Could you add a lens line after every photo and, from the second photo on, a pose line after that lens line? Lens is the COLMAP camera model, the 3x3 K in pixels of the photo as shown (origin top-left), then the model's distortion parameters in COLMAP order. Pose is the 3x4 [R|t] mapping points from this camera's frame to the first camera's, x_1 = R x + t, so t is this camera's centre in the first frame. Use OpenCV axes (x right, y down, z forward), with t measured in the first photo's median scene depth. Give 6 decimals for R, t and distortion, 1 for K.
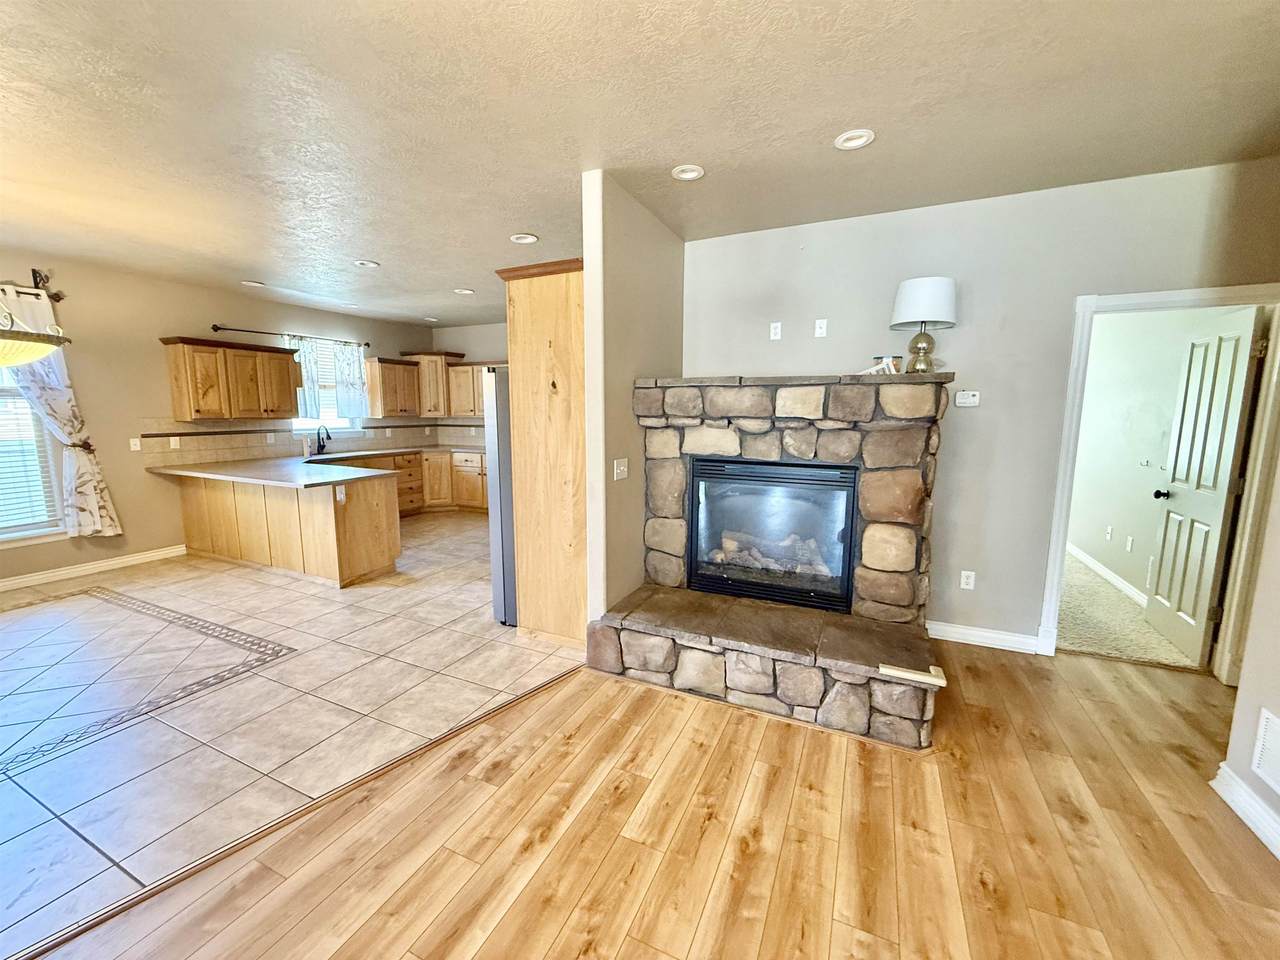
lens RADIAL K [[510.9, 0, 636.7], [0, 510.9, 480.6], [0, 0, 1]] dist [0.003157, 0.000366]
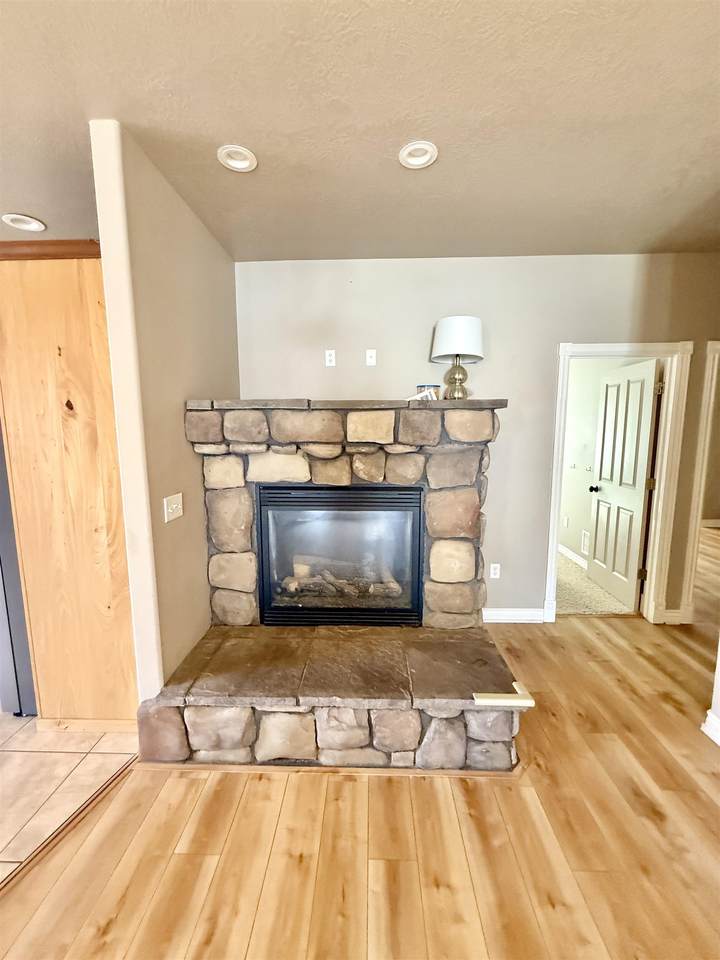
lens RADIAL K [[383.2, 0, 359.1], [0, 383.2, 476.8], [0, 0, 1]] dist [0.003157, 0.000366]
pose [[0.920361, -0.055603, 0.387097, 0.009392], [0.060206, 0.998186, 0.000235, -0.057077], [-0.386408, 0.023089, 0.922039, 0.320928]]
